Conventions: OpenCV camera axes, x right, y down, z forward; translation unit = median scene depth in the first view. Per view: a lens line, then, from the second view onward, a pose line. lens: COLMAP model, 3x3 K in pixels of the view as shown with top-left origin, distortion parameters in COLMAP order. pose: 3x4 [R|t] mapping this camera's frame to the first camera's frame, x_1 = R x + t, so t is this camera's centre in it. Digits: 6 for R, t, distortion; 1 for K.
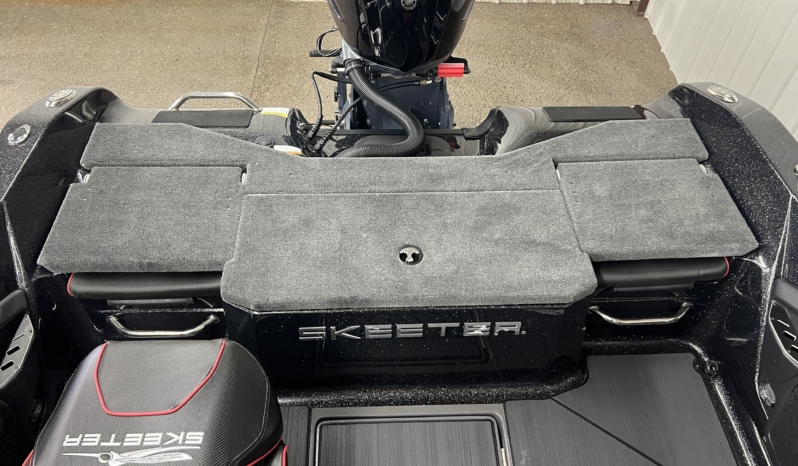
lens RADIAL K [[618.9, 0, 394.5], [0, 618.9, 232.3], [0, 0, 1]] dist [0.039949, -0.001276]
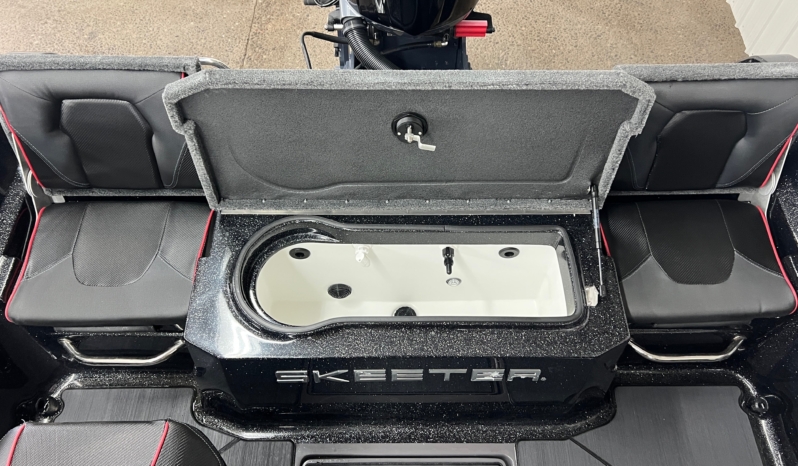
lens RADIAL K [[627.5, 0, 399.0], [0, 627.5, 233.0], [0, 0, 1]] dist [0.027400, -0.007152]
pose [[0.999472, 0.021808, -0.024079, 0.026396], [-0.018318, 0.990446, 0.136680, -0.133561], [0.026830, -0.136167, 0.990323, 0.161481]]
